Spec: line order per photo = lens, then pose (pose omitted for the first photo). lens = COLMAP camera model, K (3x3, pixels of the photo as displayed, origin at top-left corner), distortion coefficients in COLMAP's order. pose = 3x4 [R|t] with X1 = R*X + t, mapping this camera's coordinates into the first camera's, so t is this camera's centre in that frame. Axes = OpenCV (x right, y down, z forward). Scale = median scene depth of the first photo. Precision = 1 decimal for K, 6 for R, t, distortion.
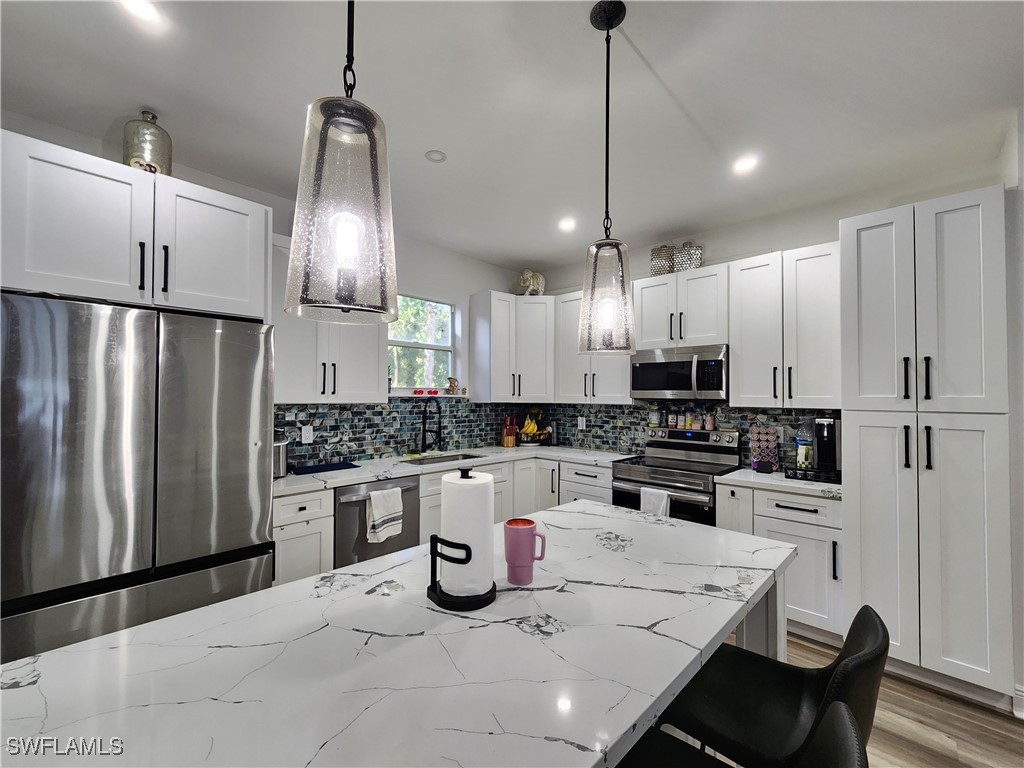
lens RADIAL K [[428.8, 0, 509.8], [0, 428.8, 387.8], [0, 0, 1]] dist [-0.001366, -0.000639]
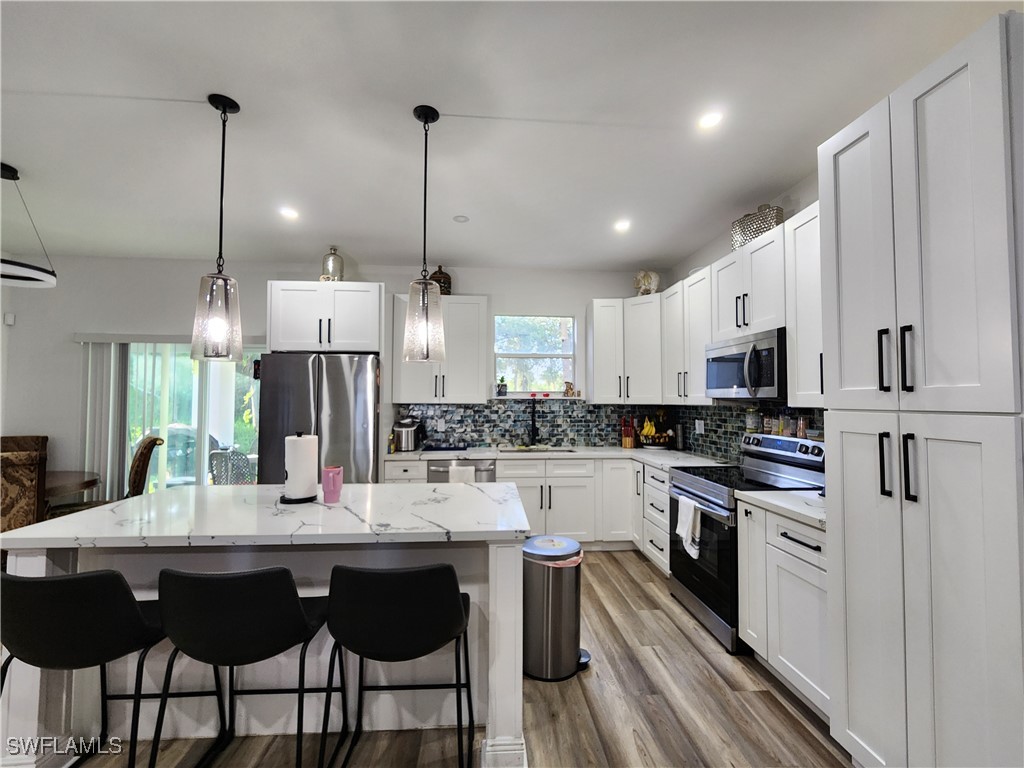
lens RADIAL K [[427.8, 0, 505.7], [0, 427.8, 386.8], [0, 0, 1]] dist [0.000243, -0.000028]
pose [[0.739808, -0.027861, -0.672241, 0.561989], [0.016514, 0.999593, -0.023254, 0.014427], [0.672615, 0.006102, 0.739967, 0.068908]]
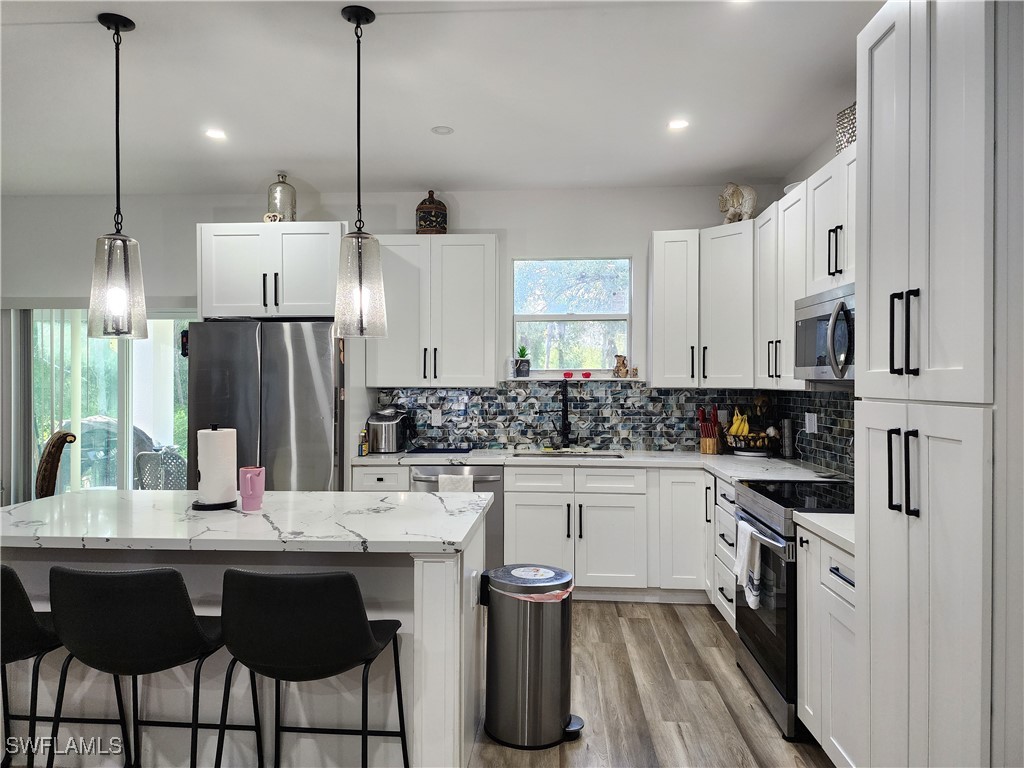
lens RADIAL K [[685.3, 0, 496.5], [0, 685.3, 380.5], [0, 0, 1]] dist [0.106329, -0.105605]
pose [[0.631021, -0.007288, -0.775732, 0.761691], [0.019710, 0.999784, 0.006639, 0.010203], [0.775516, -0.019479, 0.631028, 0.065595]]
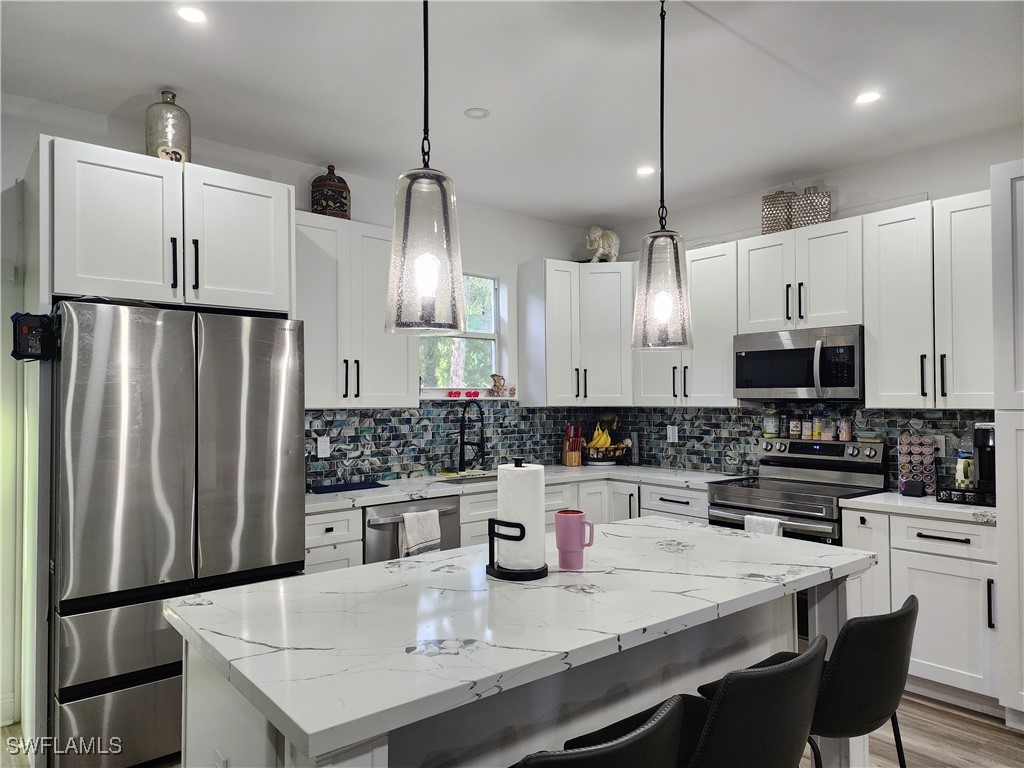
lens RADIAL K [[689.3, 0, 512.0], [0, 689.3, 384.0], [0, 0, 1]] dist [0.128179, -0.154781]
pose [[0.994702, -0.013148, -0.101957, 0.020123], [0.012639, 0.999904, -0.005636, 0.000532], [0.102022, 0.004317, 0.994773, -0.246409]]
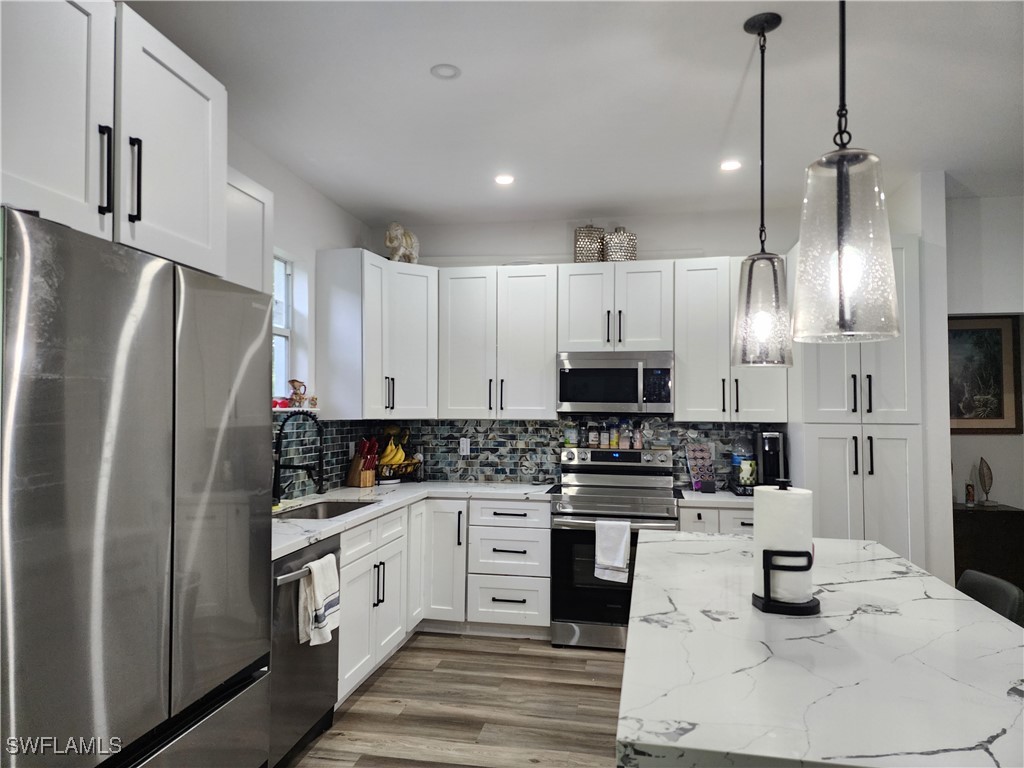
lens RADIAL K [[683.1, 0, 512.0], [0, 683.1, 384.0], [0, 0, 1]] dist [0.166632, -0.236019]
pose [[0.832953, 0.019309, 0.553007, -0.484619], [-0.009973, 0.999753, -0.019886, -0.001415], [-0.553254, 0.011049, 0.832939, -0.010241]]
